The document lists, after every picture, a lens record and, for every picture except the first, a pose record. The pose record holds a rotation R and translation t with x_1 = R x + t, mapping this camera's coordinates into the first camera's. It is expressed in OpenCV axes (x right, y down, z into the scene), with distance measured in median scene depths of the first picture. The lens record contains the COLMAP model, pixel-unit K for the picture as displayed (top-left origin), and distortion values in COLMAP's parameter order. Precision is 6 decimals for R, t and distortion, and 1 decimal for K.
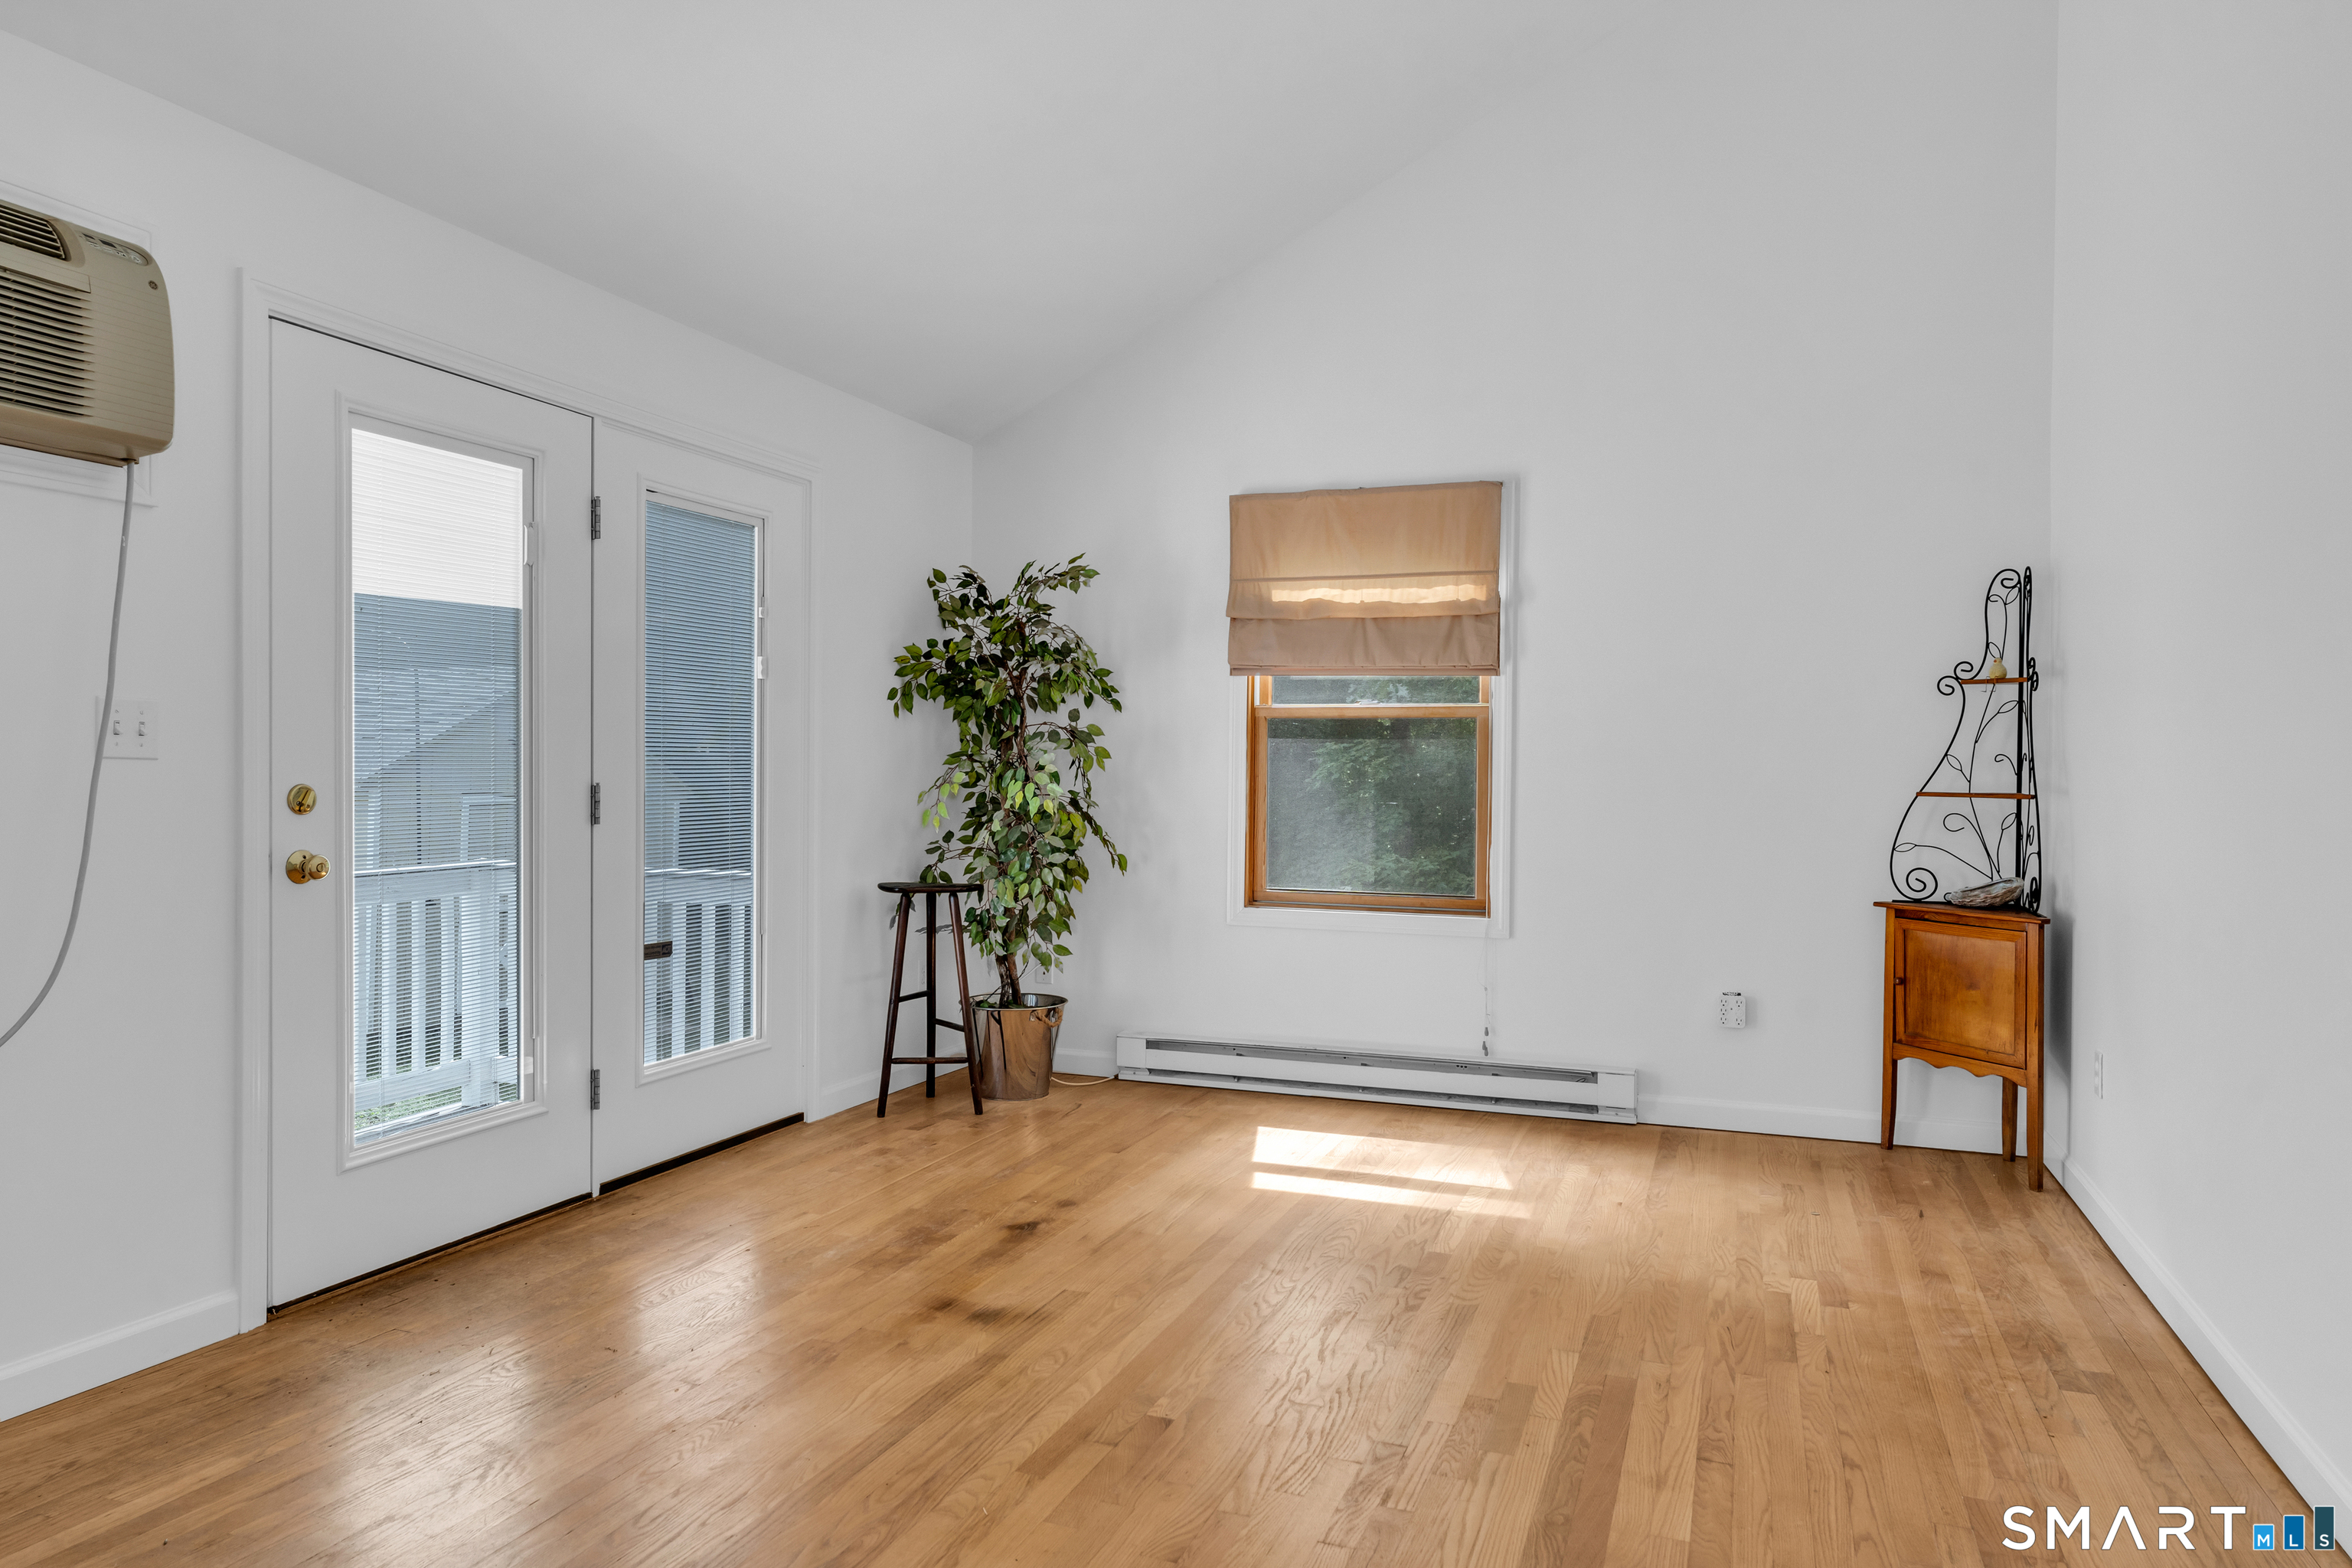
lens RADIAL K [[1415.7, 0, 1176.0], [0, 1415.7, 784.0], [0, 0, 1]] dist [0.003399, 0.000204]
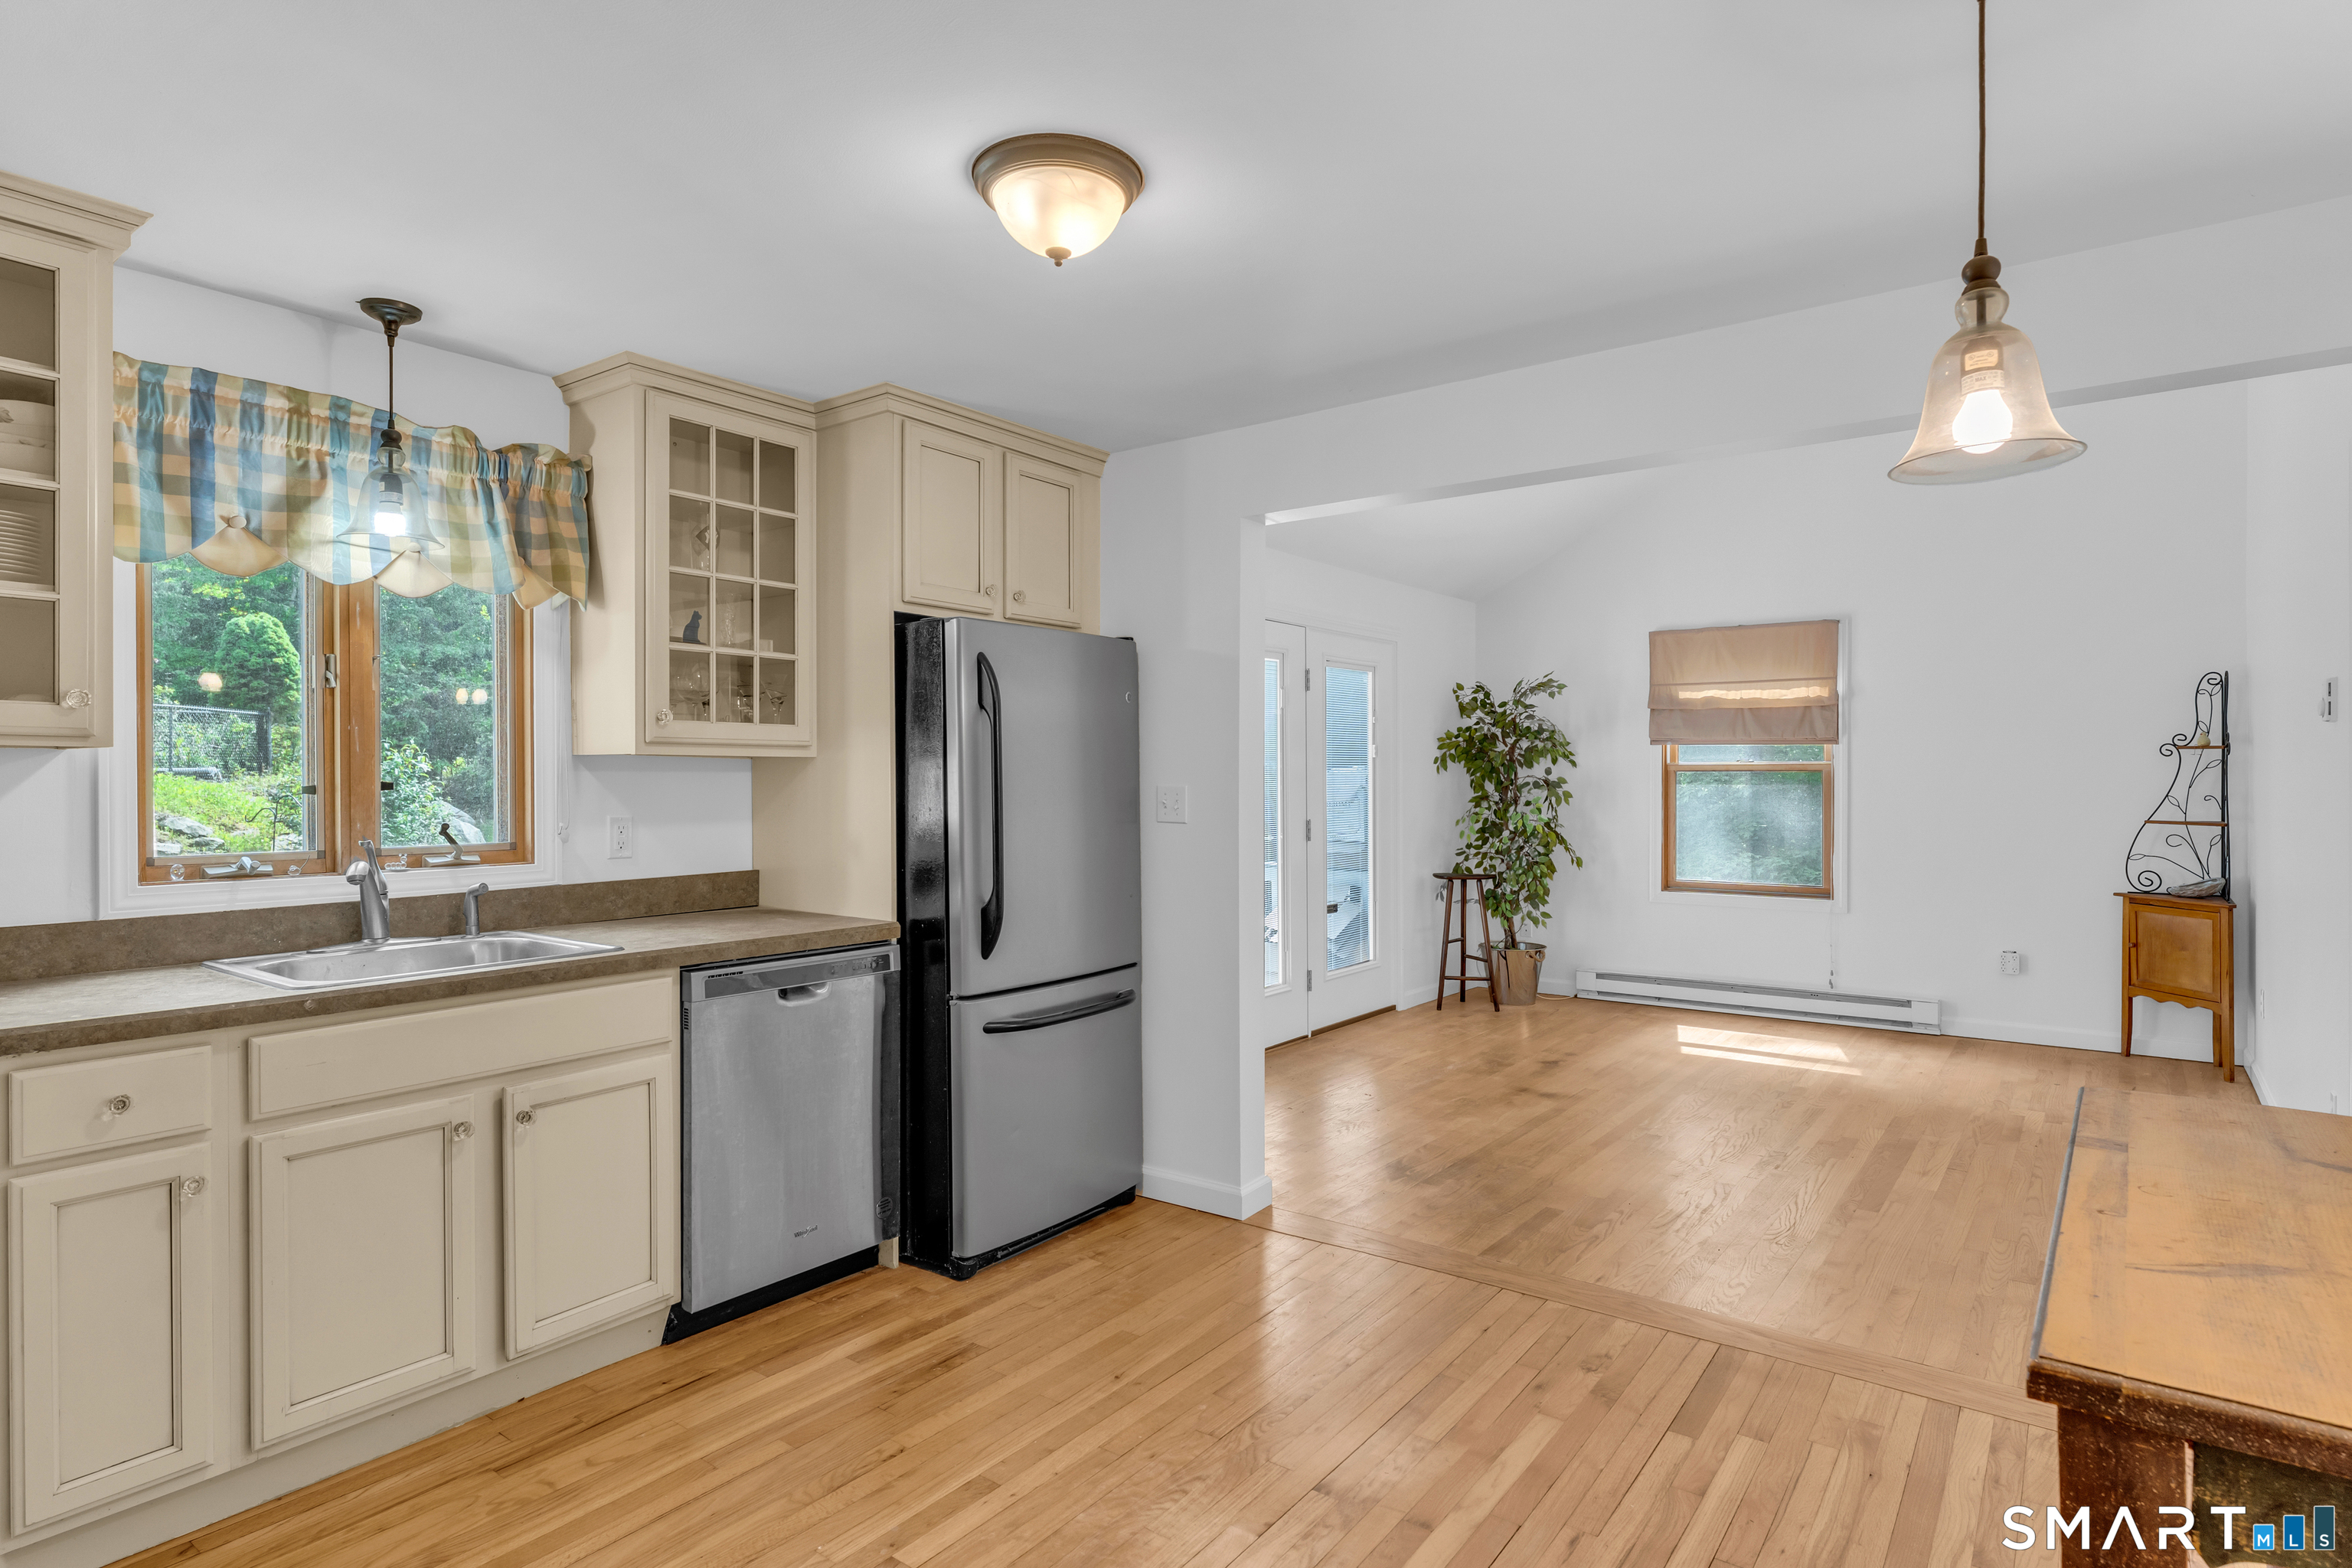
lens RADIAL K [[1217.7, 0, 1176.0], [0, 1217.7, 784.0], [0, 0, 1]] dist [-0.000339, -0.000775]
pose [[0.960491, -0.009644, -0.278145, -0.101317], [0.008816, 0.999952, -0.004228, -0.034314], [0.278172, 0.001608, 0.960530, -0.498643]]
